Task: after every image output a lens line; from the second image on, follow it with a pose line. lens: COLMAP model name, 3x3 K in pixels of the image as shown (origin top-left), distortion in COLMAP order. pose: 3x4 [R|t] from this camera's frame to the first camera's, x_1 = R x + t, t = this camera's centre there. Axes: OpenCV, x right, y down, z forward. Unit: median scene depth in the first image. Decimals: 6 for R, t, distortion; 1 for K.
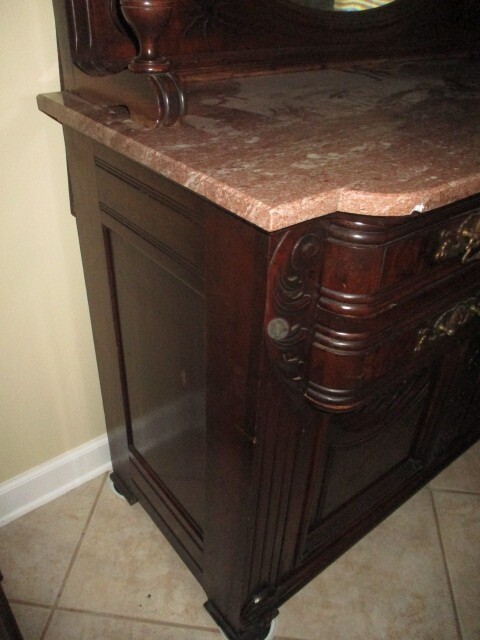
lens RADIAL K [[525.9, 0, 240.0], [0, 525.9, 320.0], [0, 0, 1]] dist [-0.078491, -0.002057]
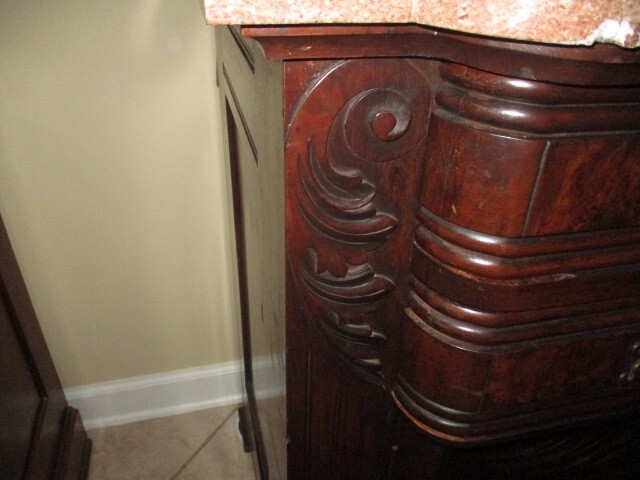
lens RADIAL K [[535.5, 0, 320.0], [0, 535.5, 240.0], [0, 0, 1]] dist [-0.033535, 0.005036]
pose [[0.907378, 0.222184, -0.356791, 0.255432], [-0.236225, 0.971689, 0.004339, -0.008043], [0.347654, 0.080346, 0.934174, 0.449403]]
